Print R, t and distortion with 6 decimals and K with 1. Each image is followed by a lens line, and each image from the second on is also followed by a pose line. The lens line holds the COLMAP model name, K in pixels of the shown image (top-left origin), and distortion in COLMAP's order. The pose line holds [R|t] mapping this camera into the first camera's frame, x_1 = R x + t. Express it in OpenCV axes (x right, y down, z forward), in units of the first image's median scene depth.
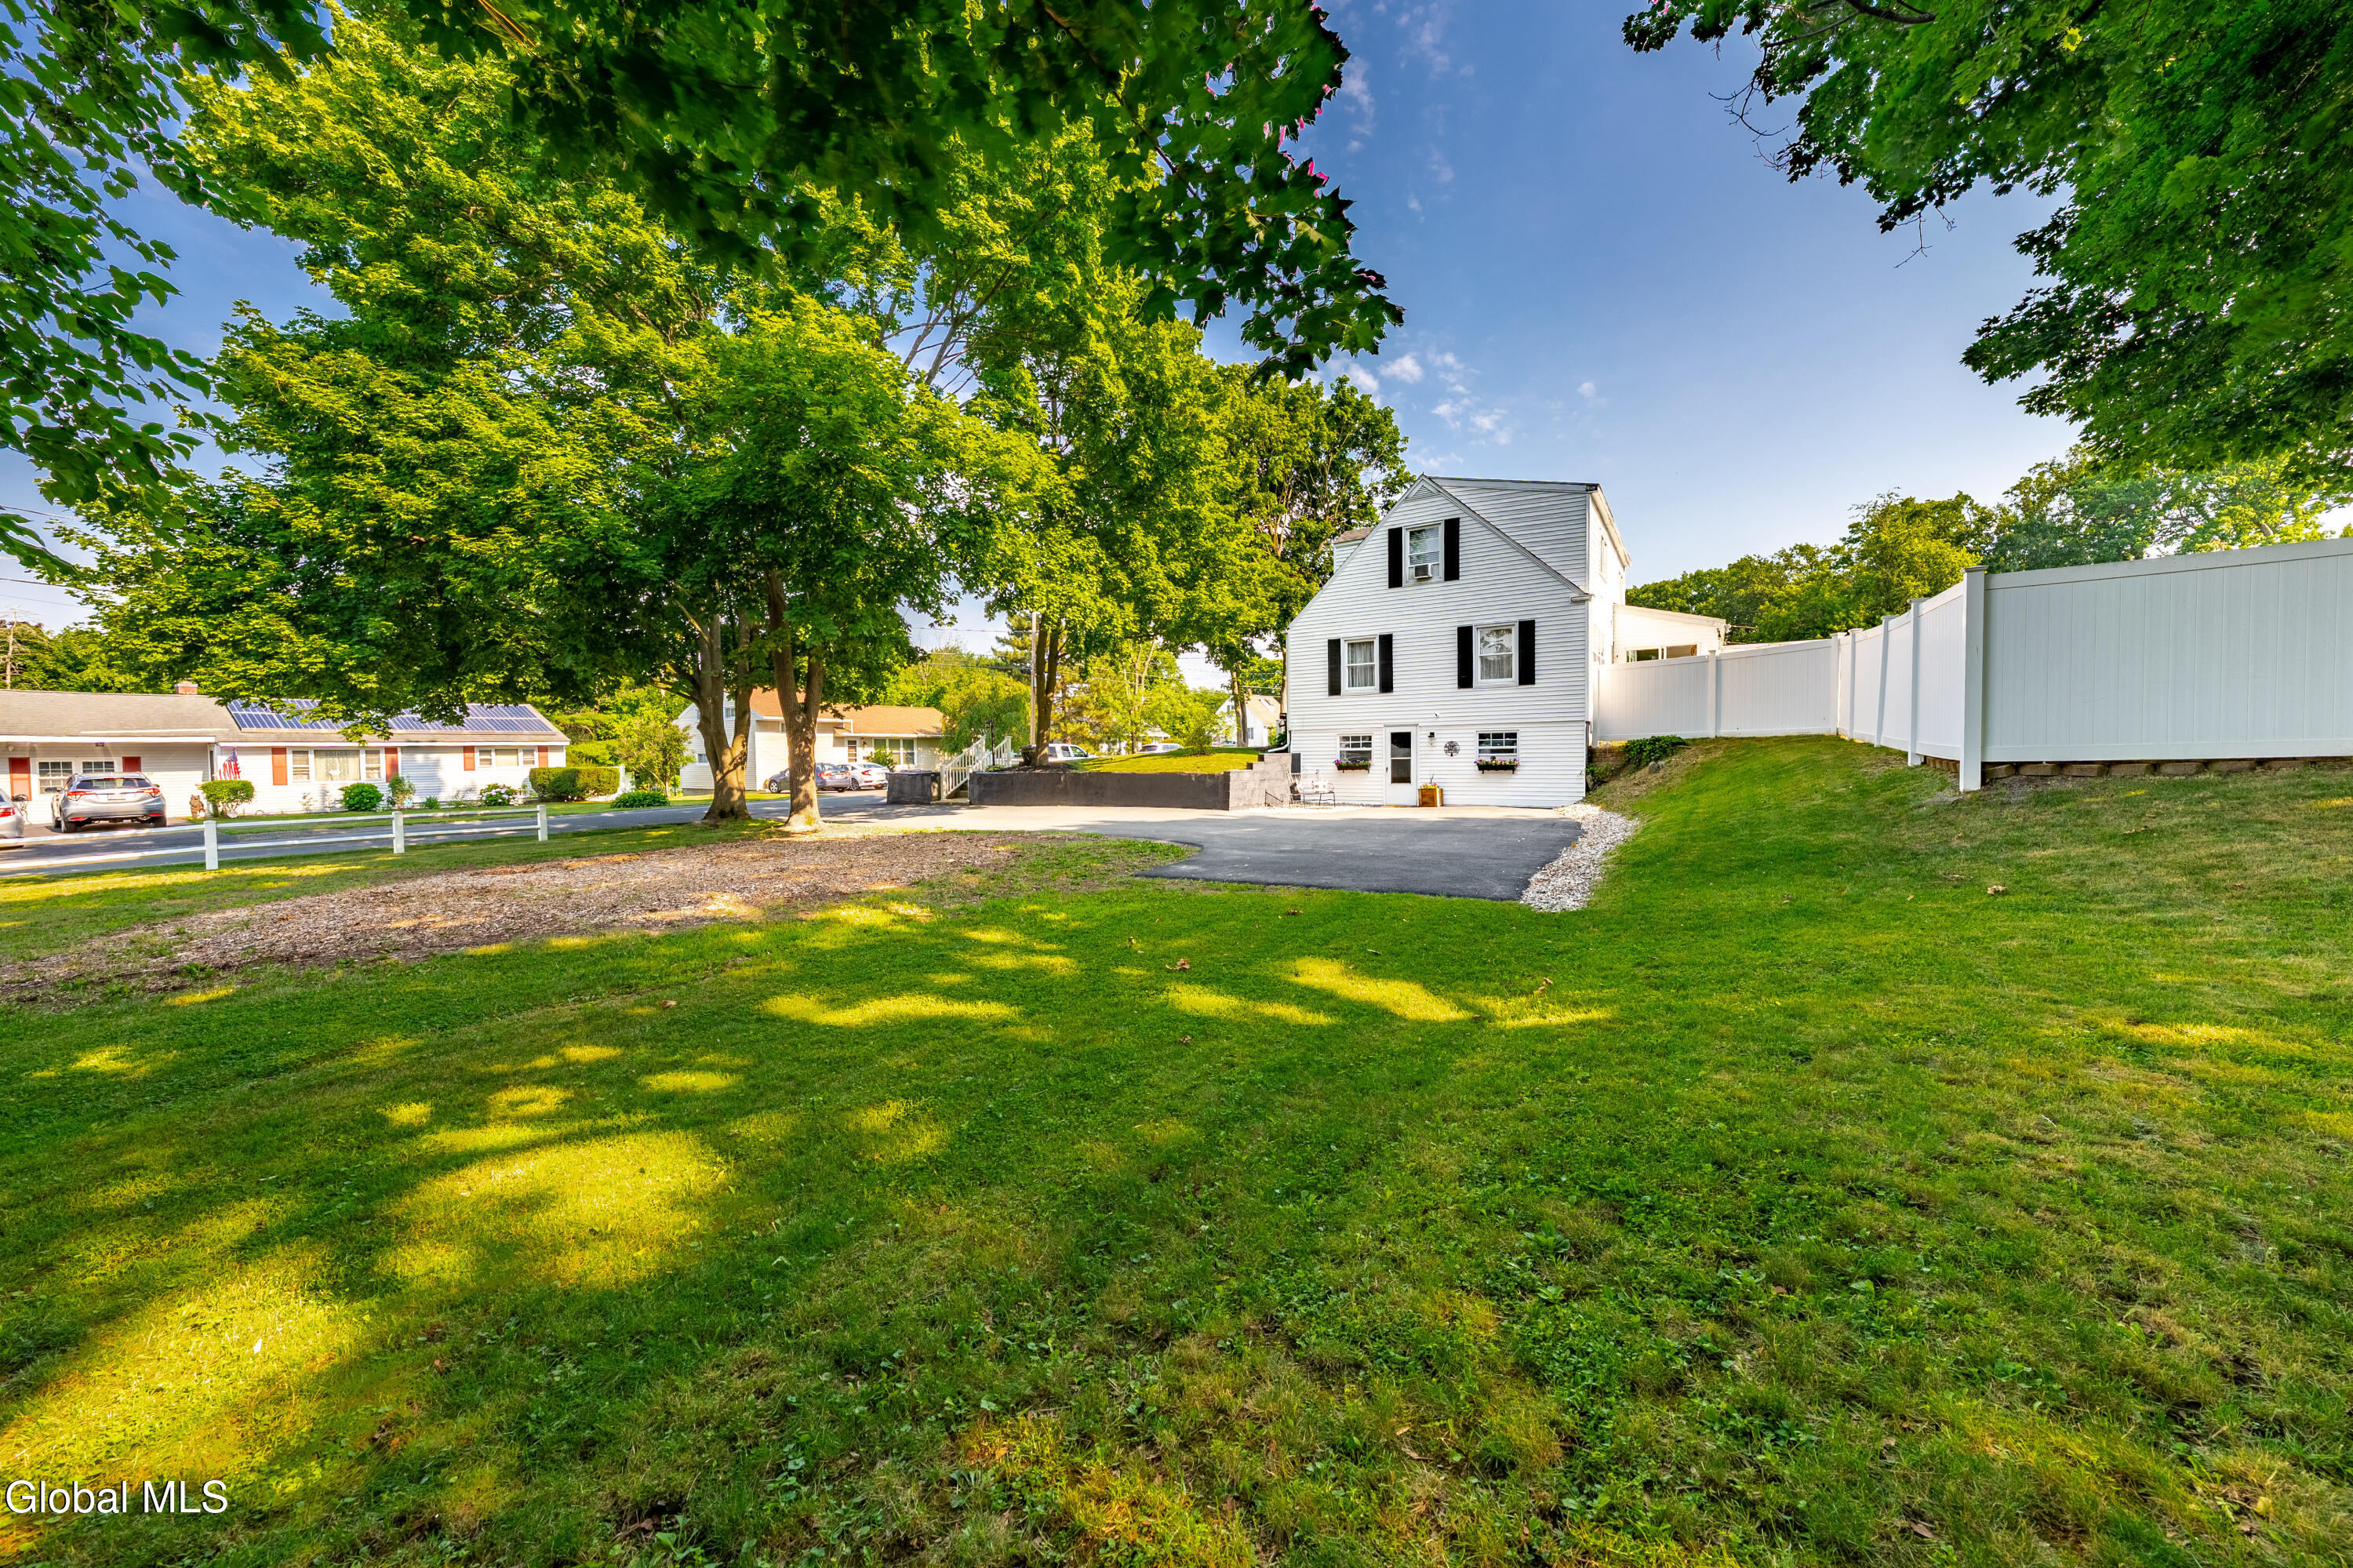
lens RADIAL K [[820.9, 0, 1170.9], [0, 820.9, 789.2], [0, 0, 1]] dist [-0.007915, 0.001118]
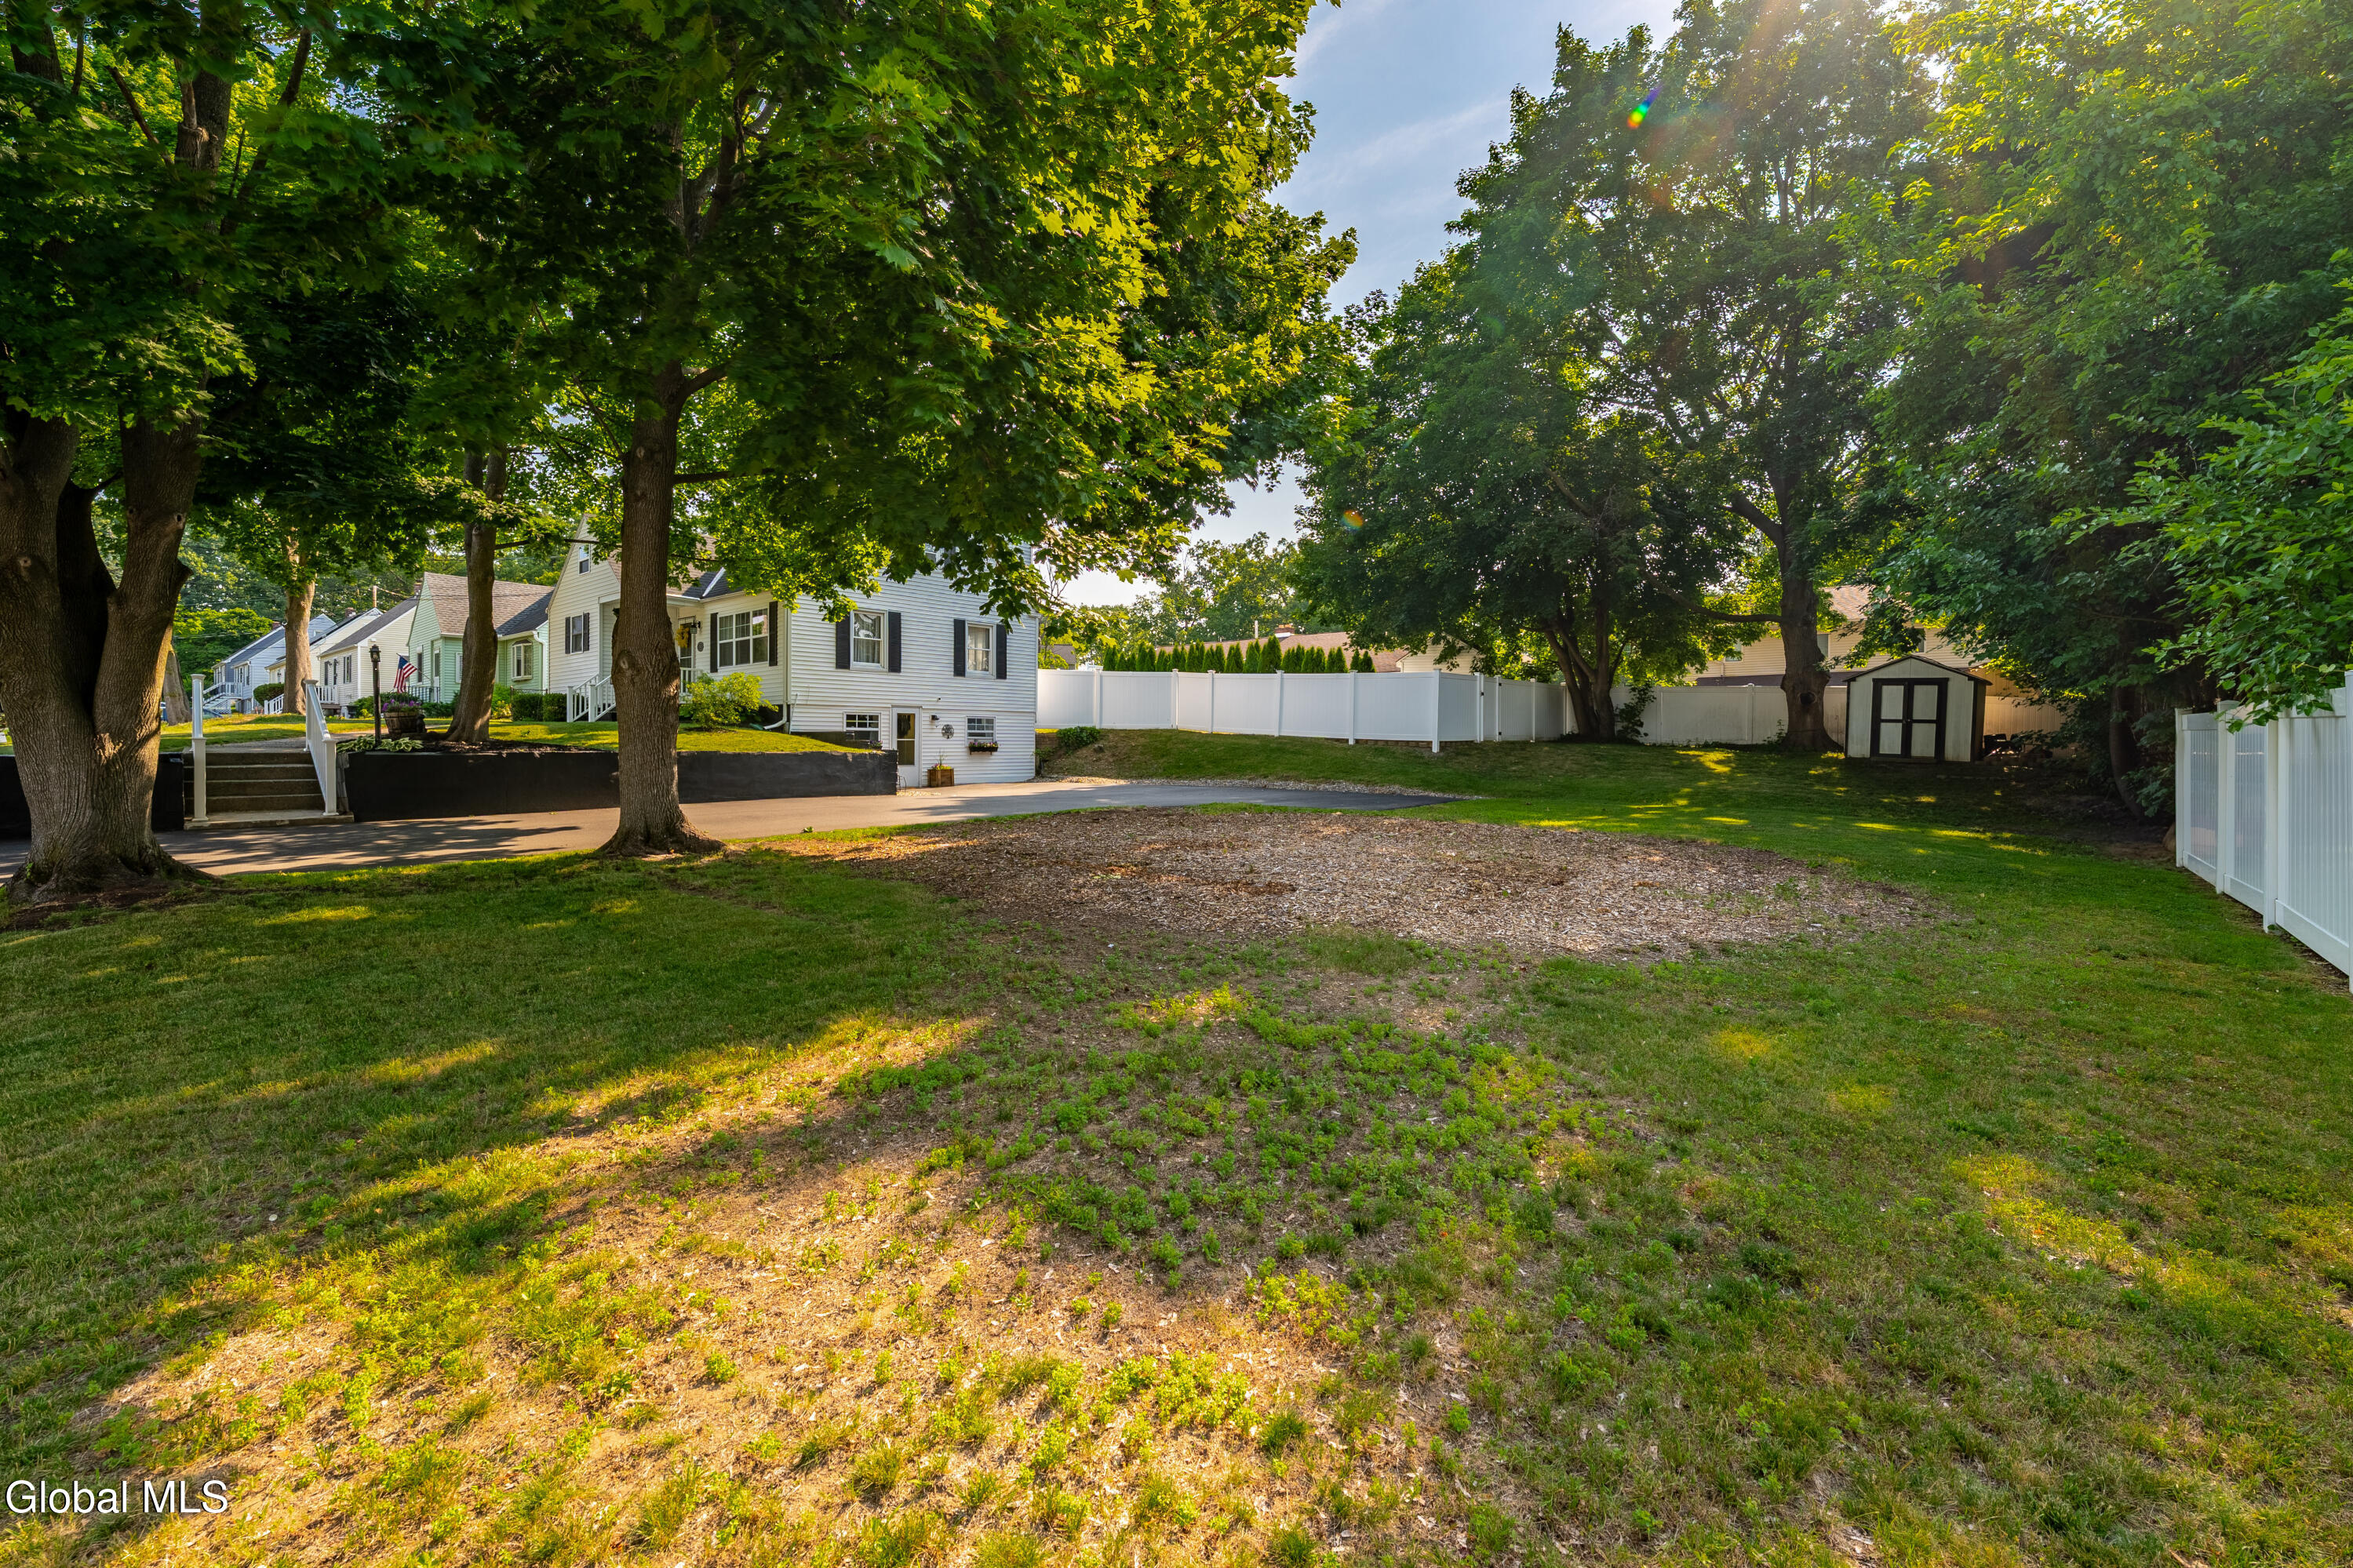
lens RADIAL K [[981.4, 0, 1157.6], [0, 981.4, 763.0], [0, 0, 1]] dist [0.003264, 0.000027]
pose [[0.137563, -0.003048, 0.990488, -0.878765], [0.037268, 0.999303, -0.002101, 0.003997], [-0.989792, 0.037202, 0.137581, 0.559052]]
